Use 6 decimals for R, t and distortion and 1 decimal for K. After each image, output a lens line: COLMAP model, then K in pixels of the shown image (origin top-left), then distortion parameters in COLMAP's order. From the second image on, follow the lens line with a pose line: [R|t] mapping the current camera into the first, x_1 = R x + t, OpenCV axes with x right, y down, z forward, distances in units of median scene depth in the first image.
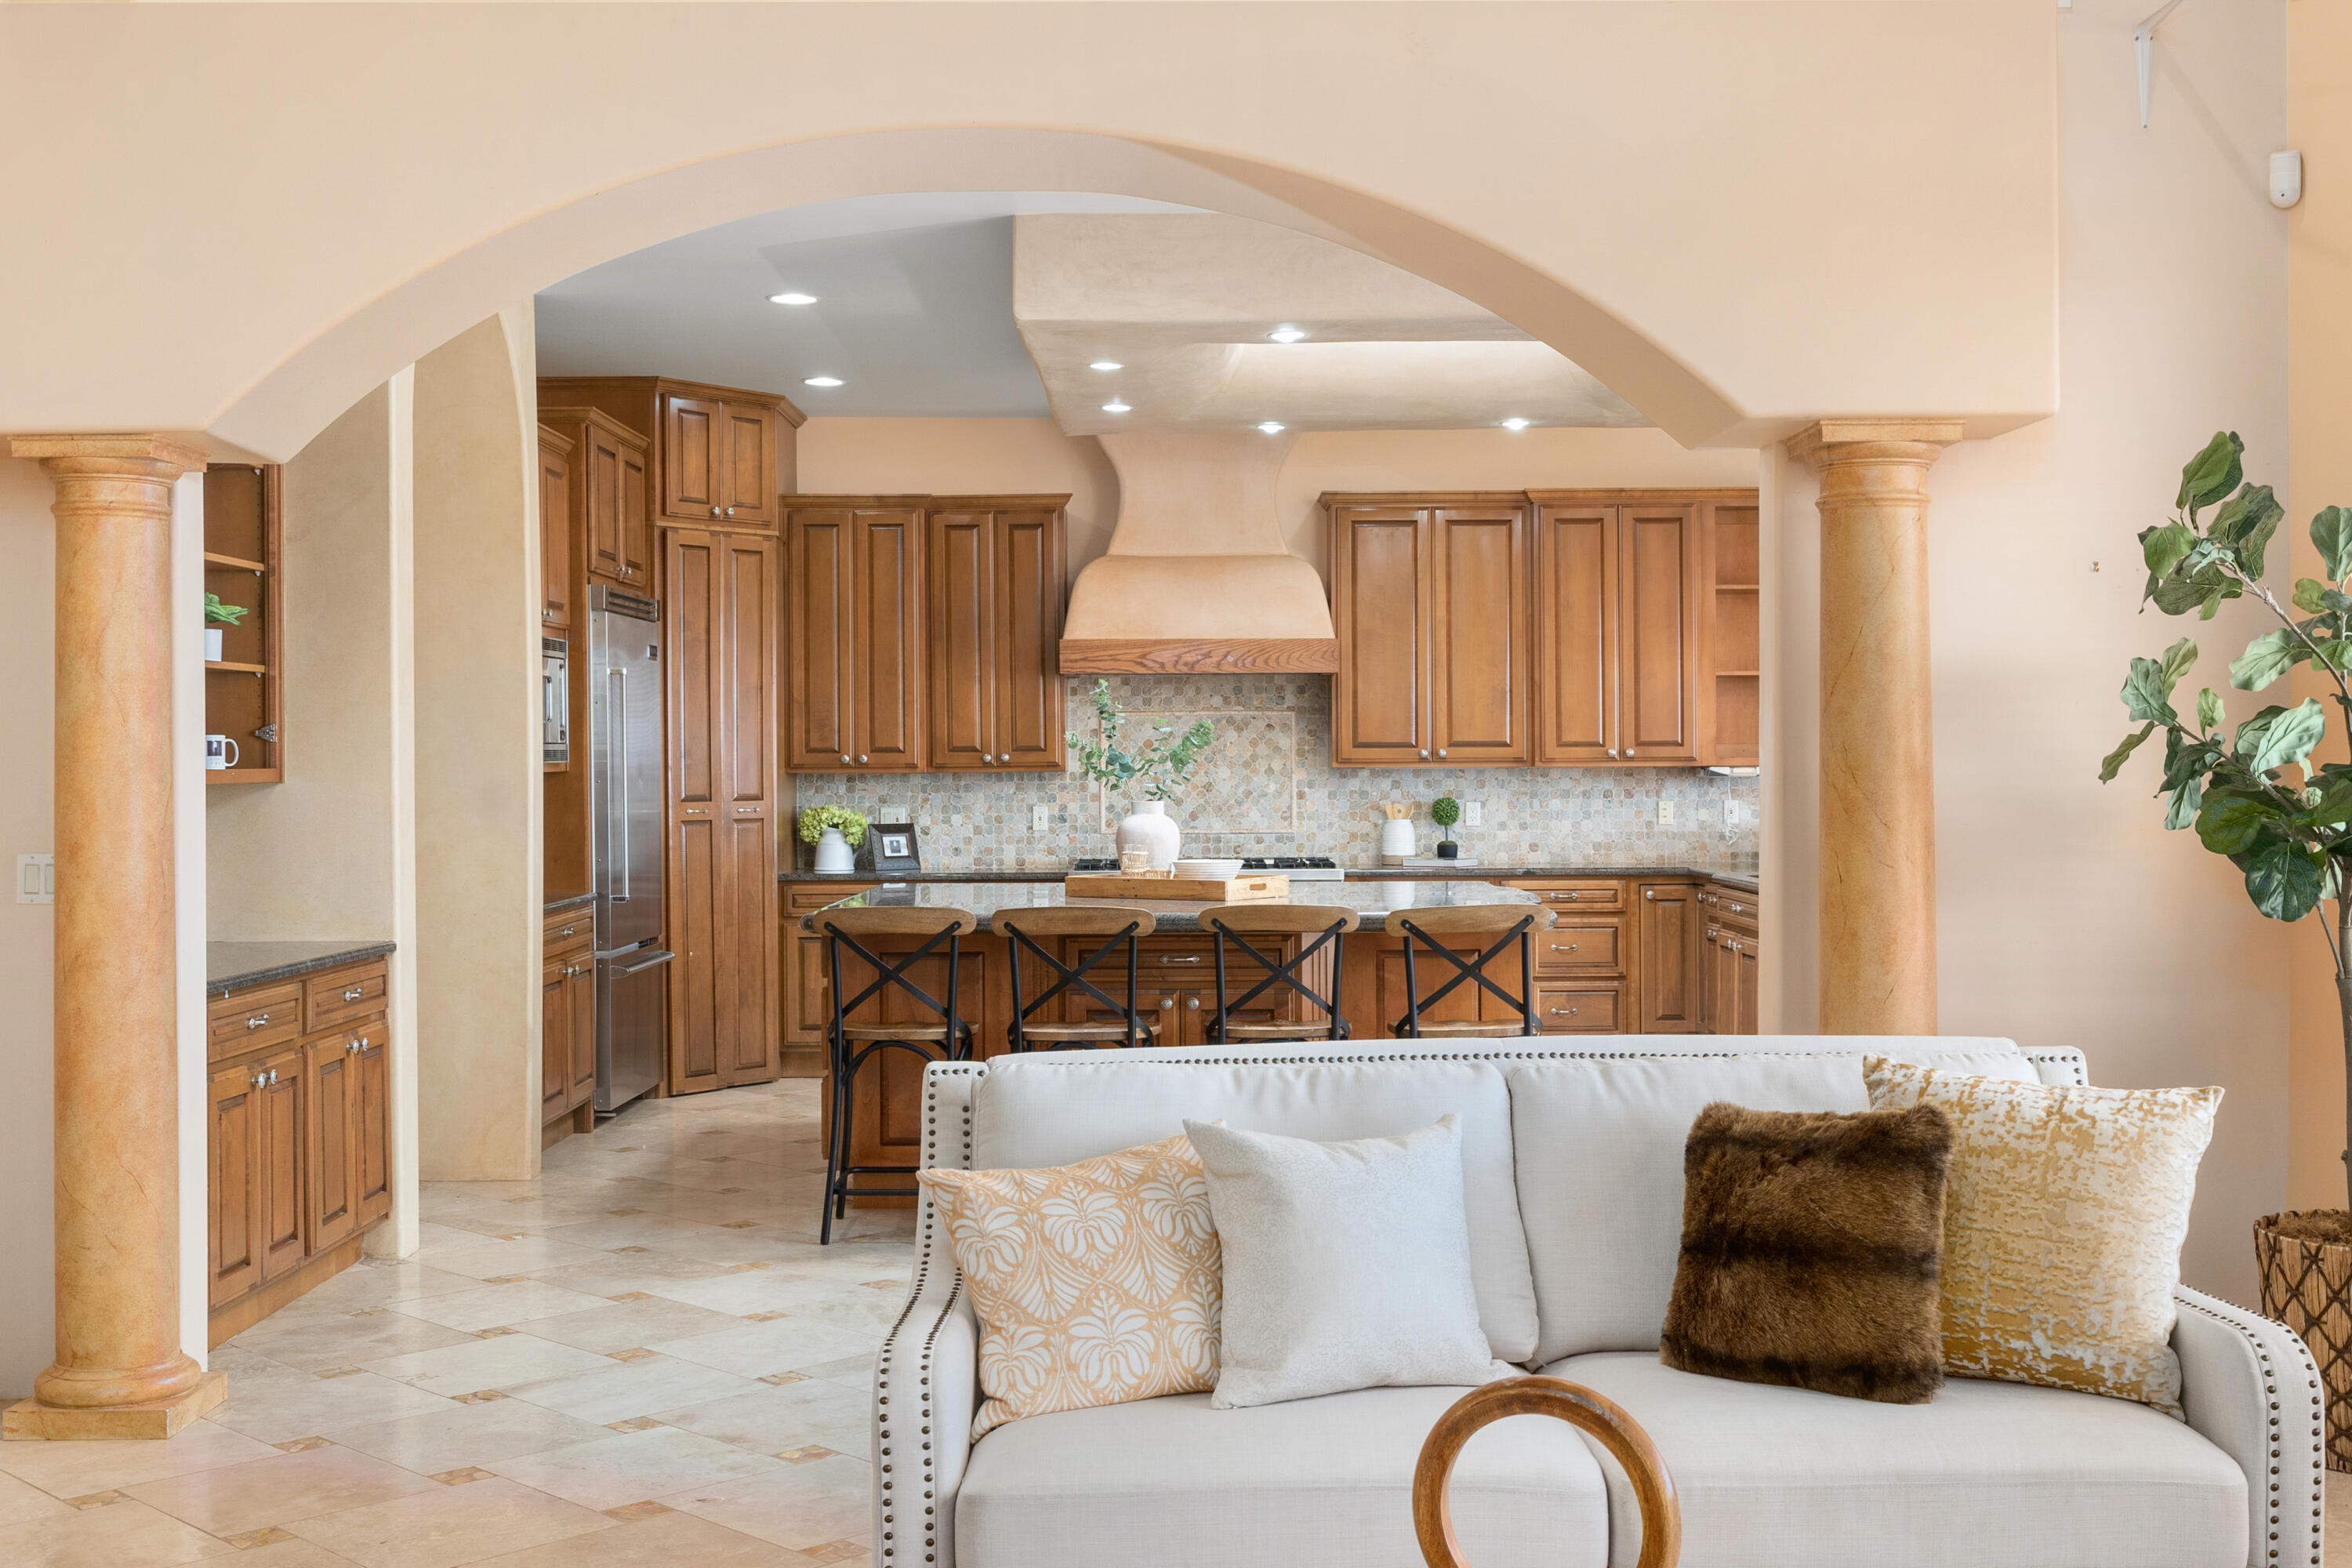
lens RADIAL K [[2517.6, 0, 1176.0], [0, 2517.6, 784.0], [0, 0, 1]] dist [0.005260, 0.000024]
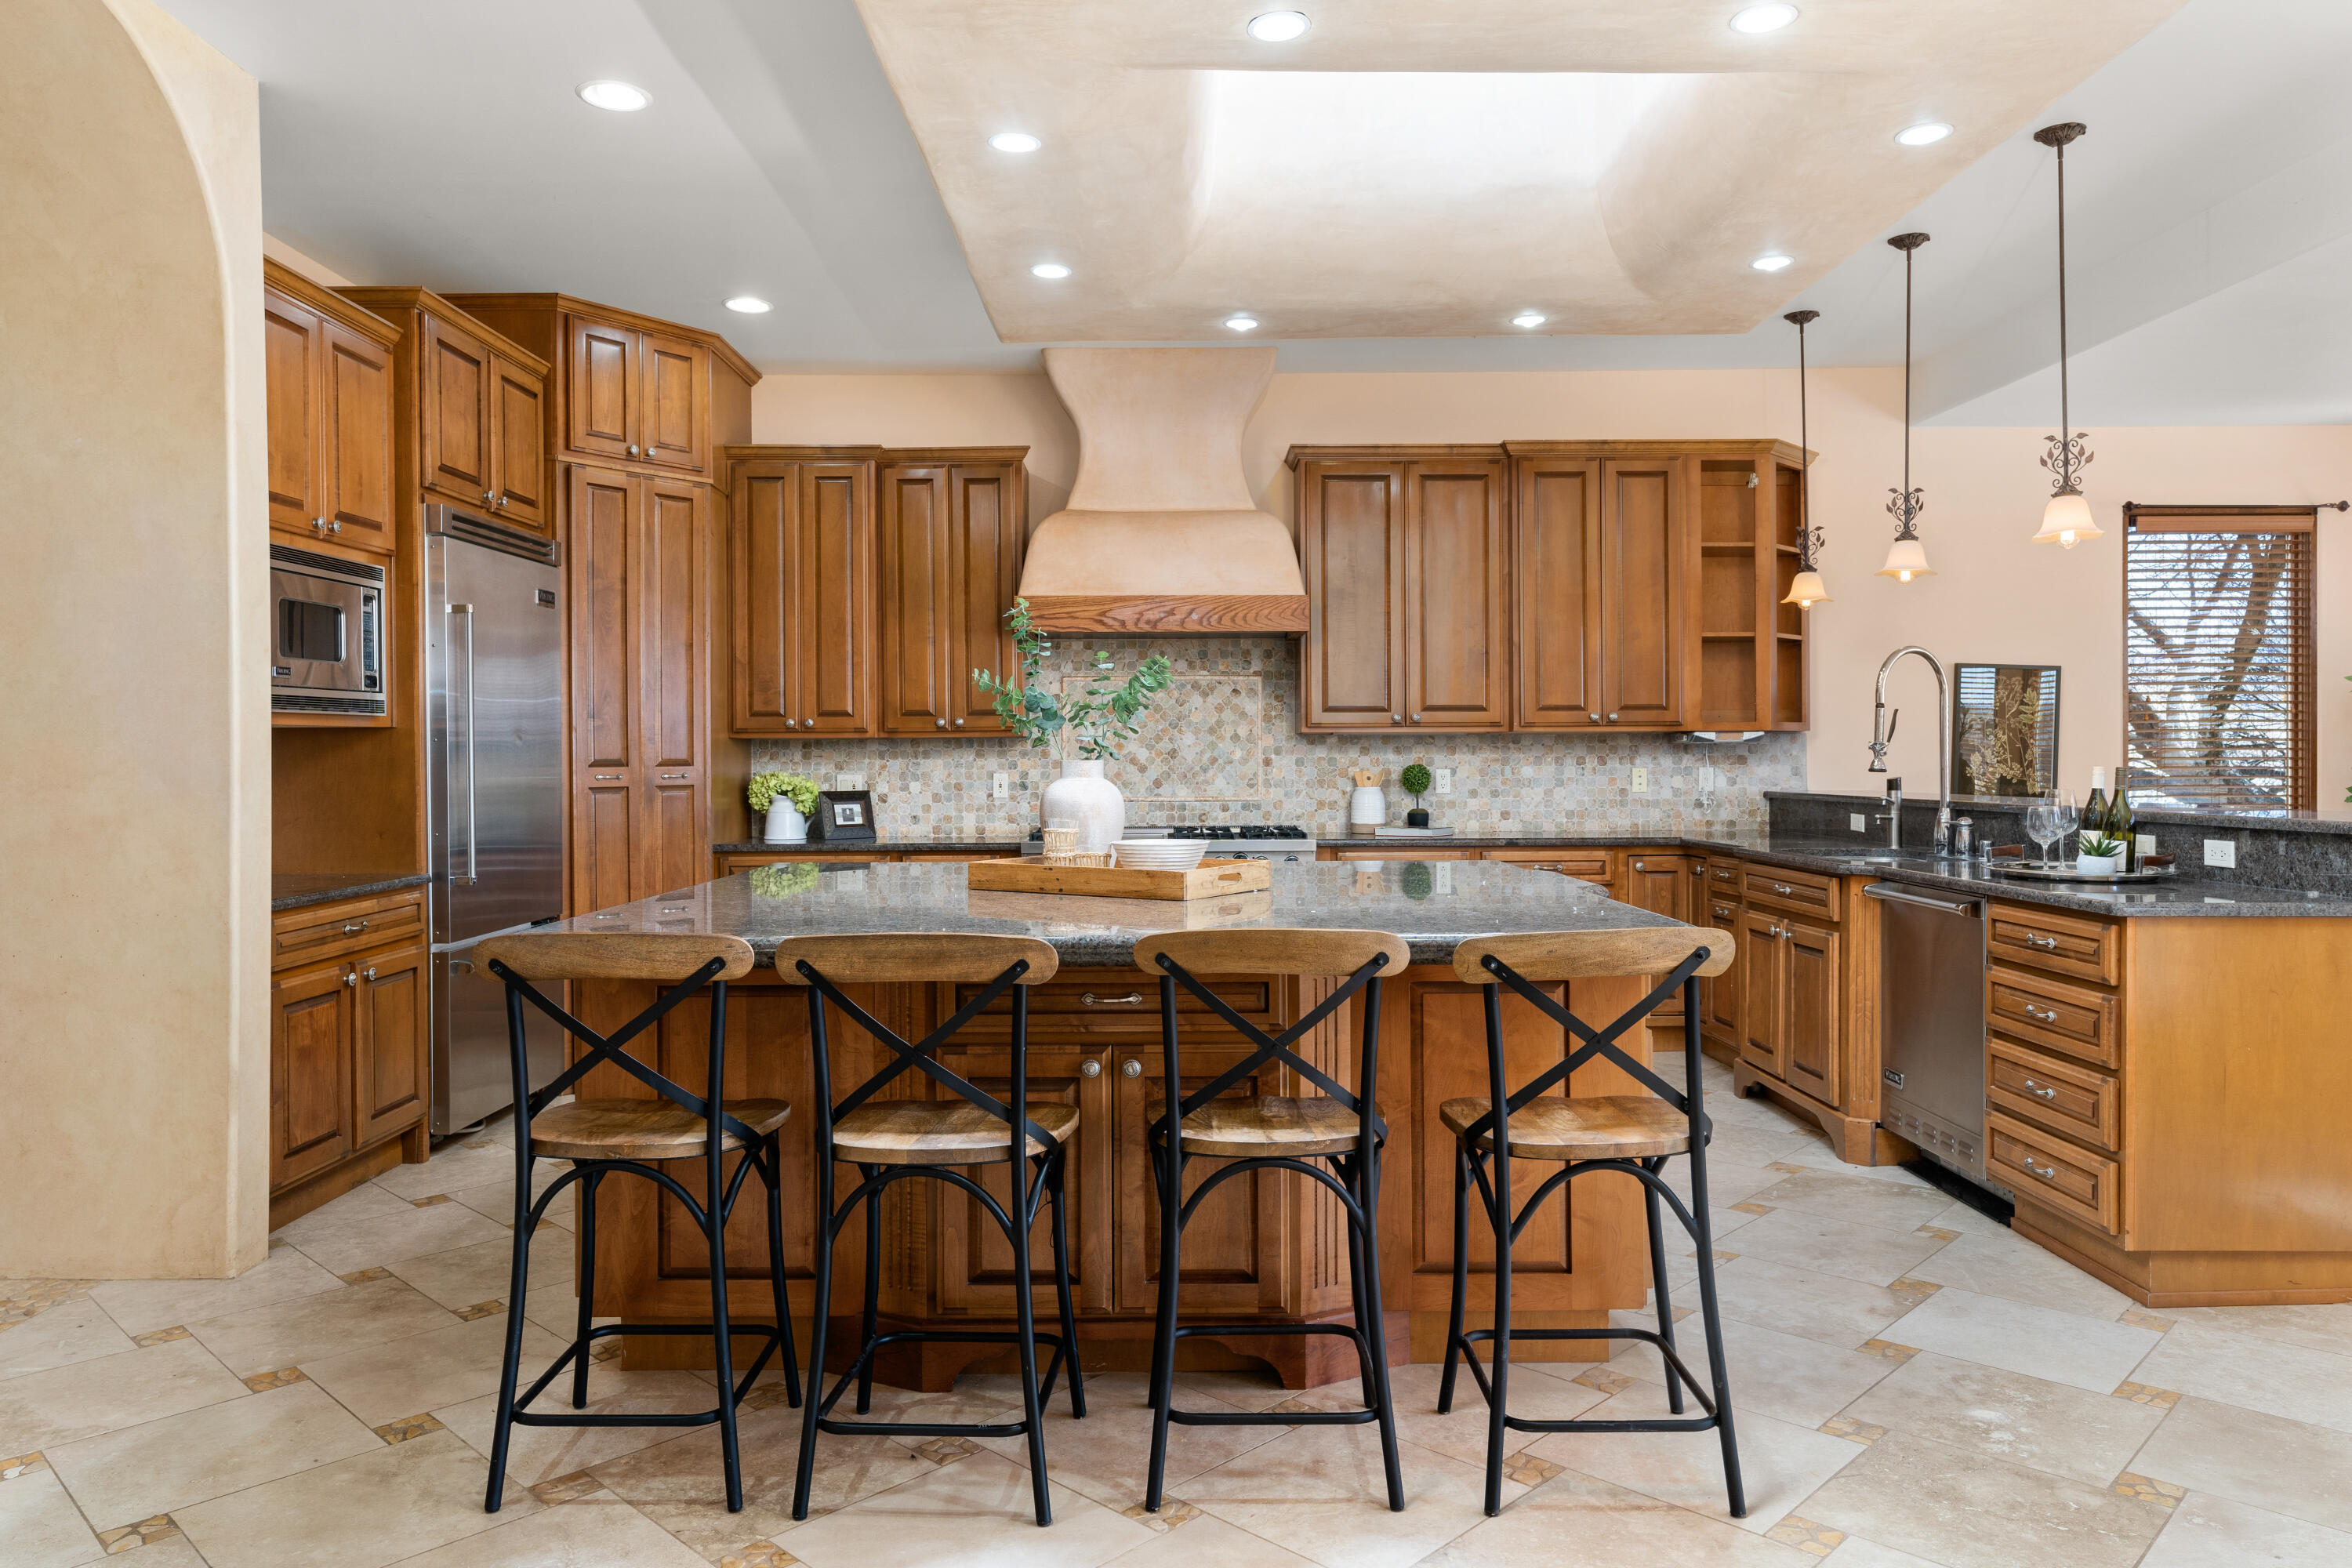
lens RADIAL K [[1553.4, 0, 1174.6], [0, 1553.4, 758.3], [0, 0, 1]] dist [-0.003662, 0.005136]
pose [[0.999986, 0.000393, 0.005324, 0.010639], [-0.000362, 0.999983, -0.005811, 0.006722], [-0.005326, 0.005809, 0.999969, 0.408944]]
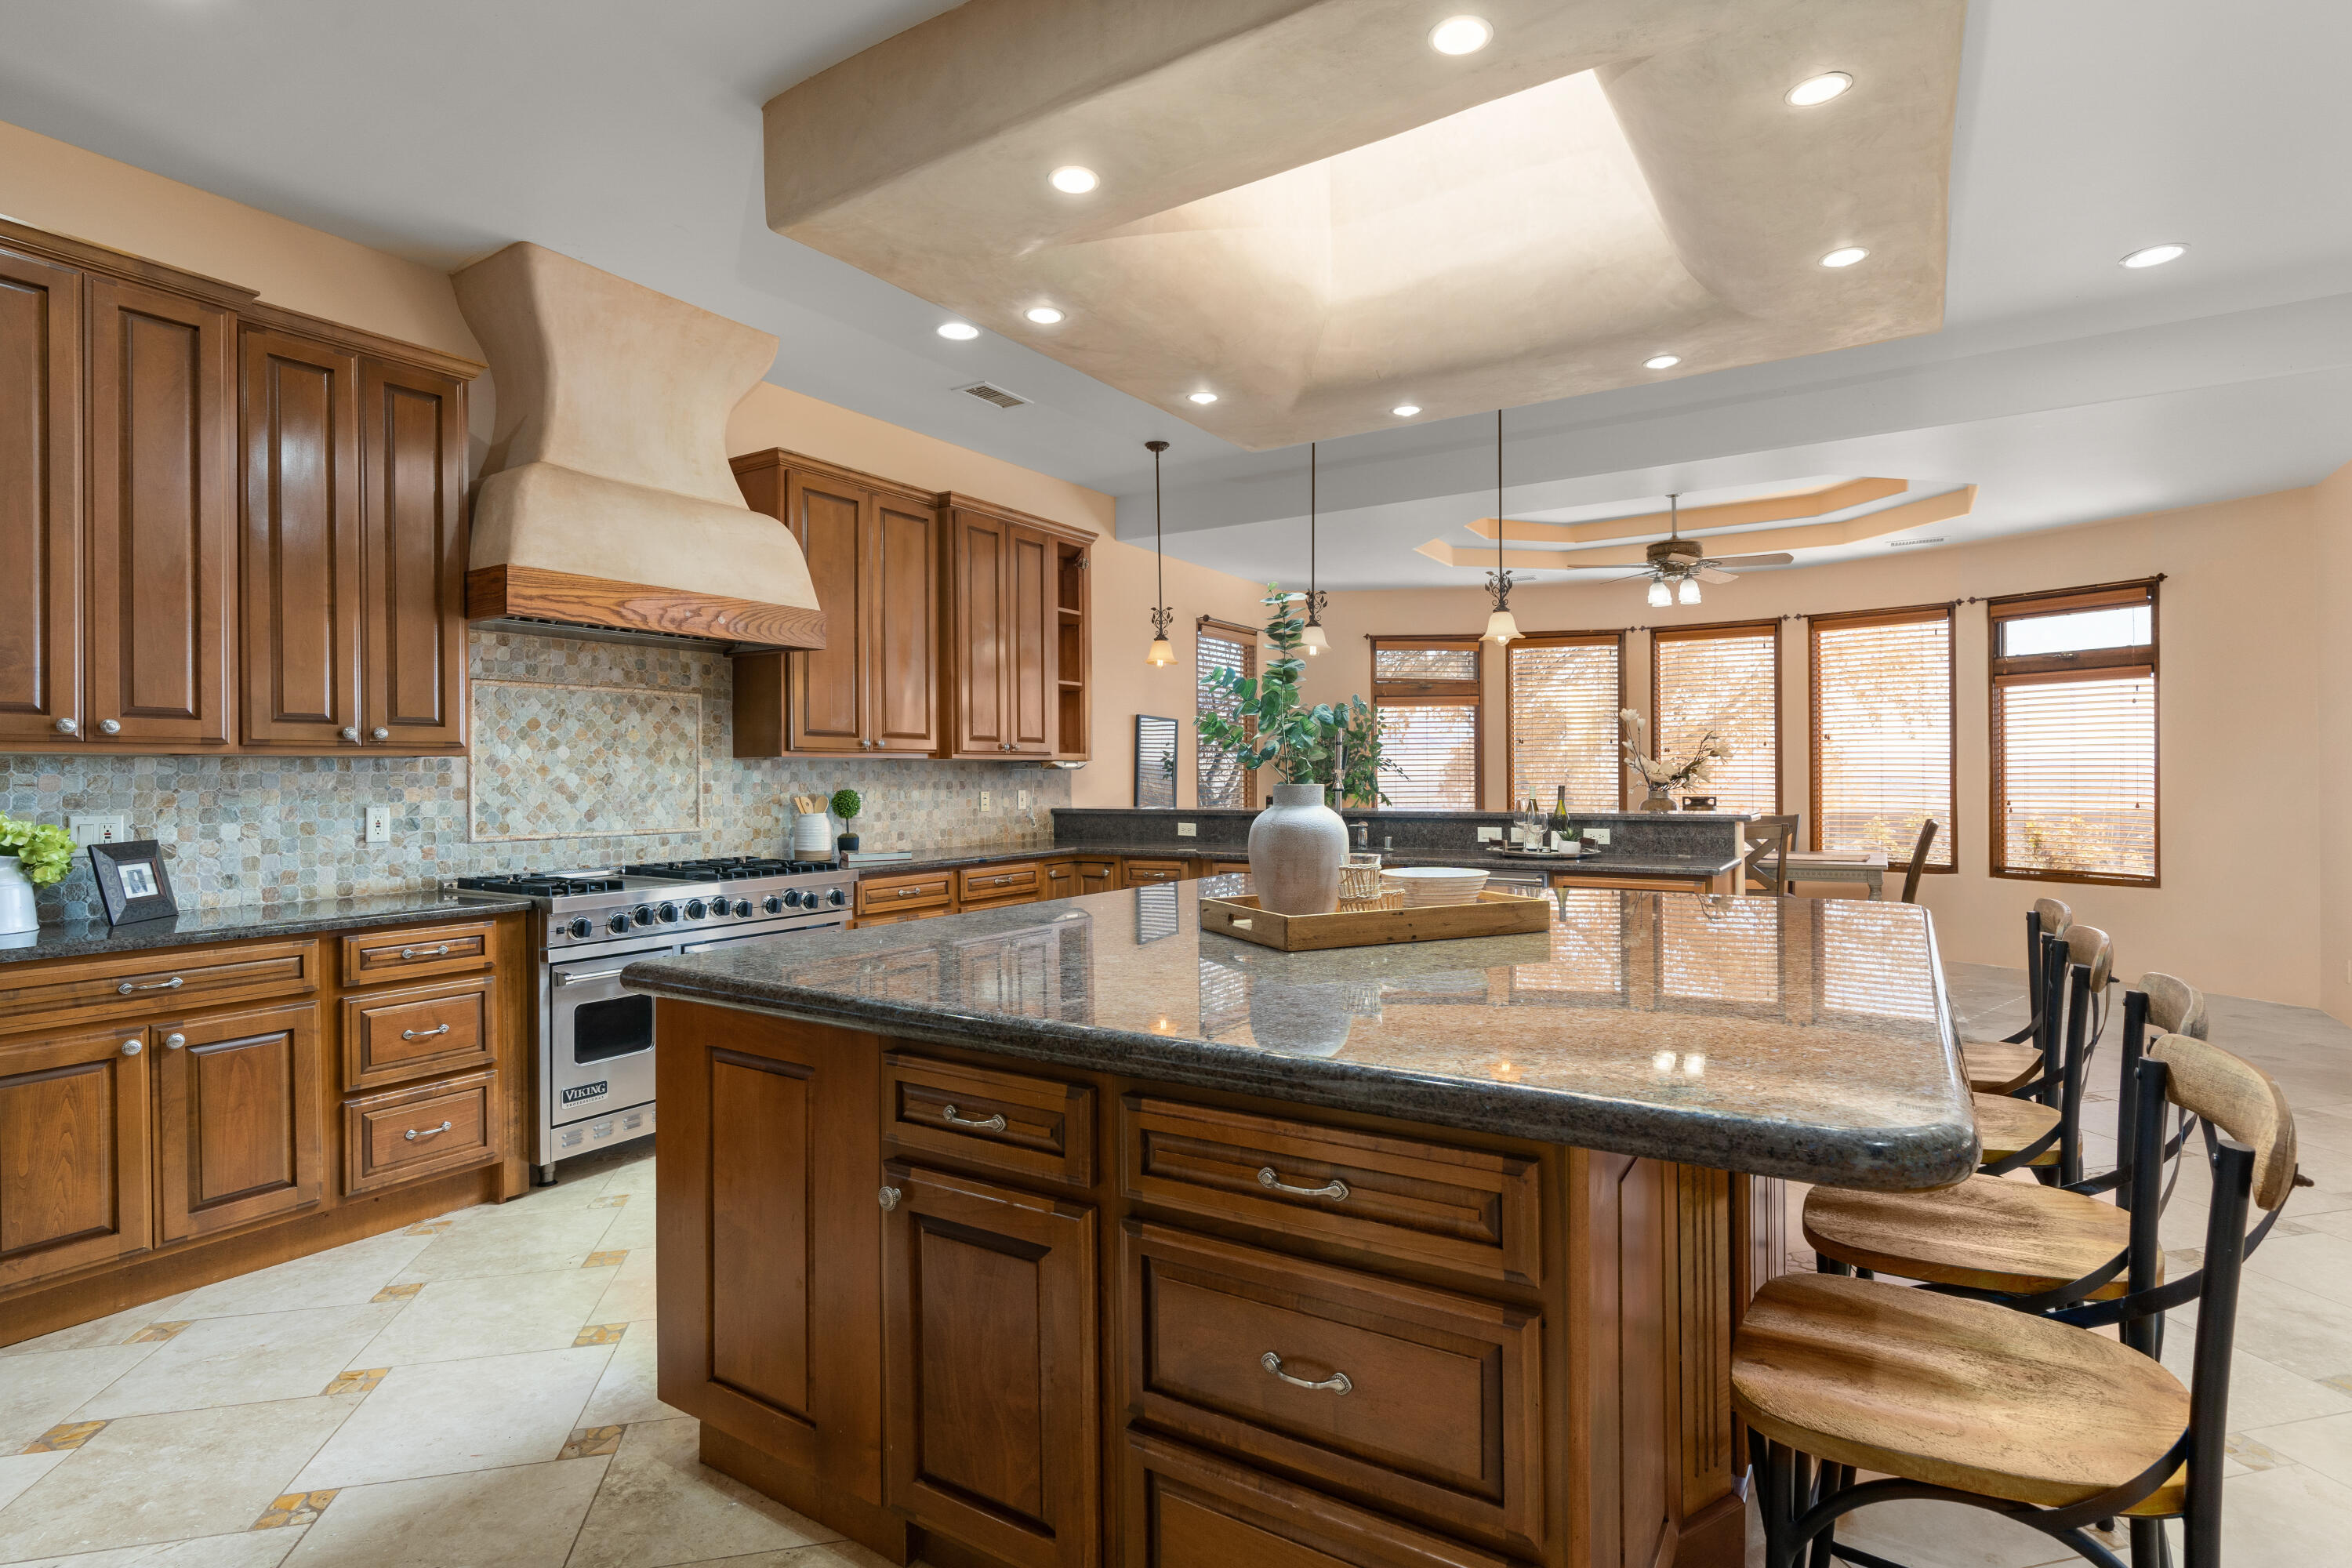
lens RADIAL K [[1142.2, 0, 1177.2], [0, 1142.2, 778.0], [0, 0, 1]] dist [-0.005679, 0.000507]
pose [[0.536012, 0.000334, 0.844210, -0.207392], [0.009840, 0.999930, -0.006643, 0.005178], [-0.844153, 0.011868, 0.535971, 0.663864]]
